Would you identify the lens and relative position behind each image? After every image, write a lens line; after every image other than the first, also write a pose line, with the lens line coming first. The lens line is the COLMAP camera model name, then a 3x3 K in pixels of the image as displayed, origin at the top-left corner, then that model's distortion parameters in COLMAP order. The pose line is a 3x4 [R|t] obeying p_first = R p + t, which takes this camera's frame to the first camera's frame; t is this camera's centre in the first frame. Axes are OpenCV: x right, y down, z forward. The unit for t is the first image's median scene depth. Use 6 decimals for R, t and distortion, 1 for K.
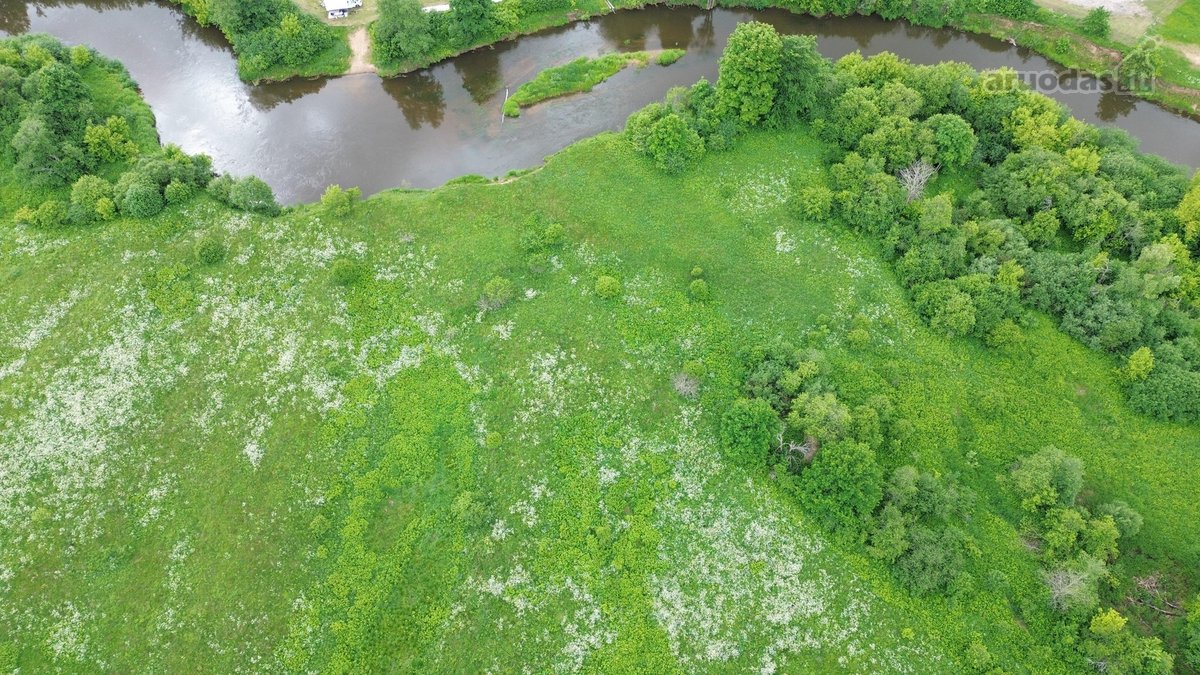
lens RADIAL K [[848.2, 0, 602.3], [0, 848.2, 336.7], [0, 0, 1]] dist [0.084787, -0.079842]
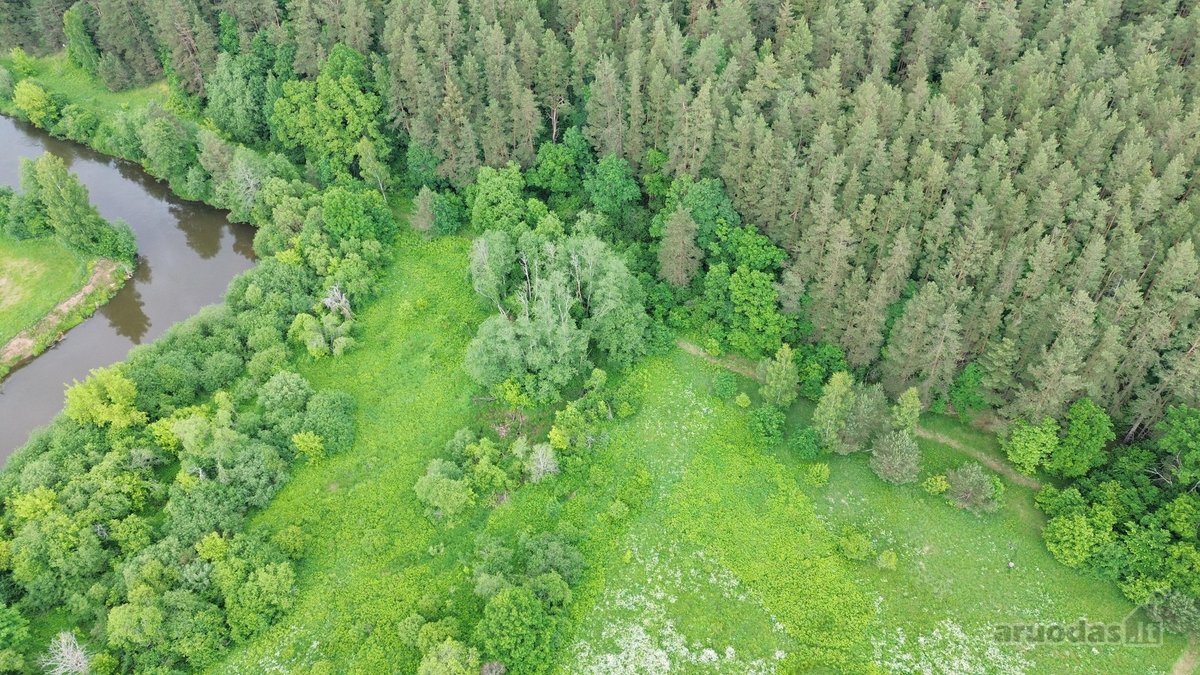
lens RADIAL K [[842.8, 0, 602.1], [0, 842.8, 338.6], [0, 0, 1]] dist [0.087029, -0.080611]
pose [[-0.415734, -0.619645, 0.665737, -0.183606], [0.763421, 0.160096, 0.625746, -0.381230], [-0.494322, 0.768381, 0.406493, 0.257971]]
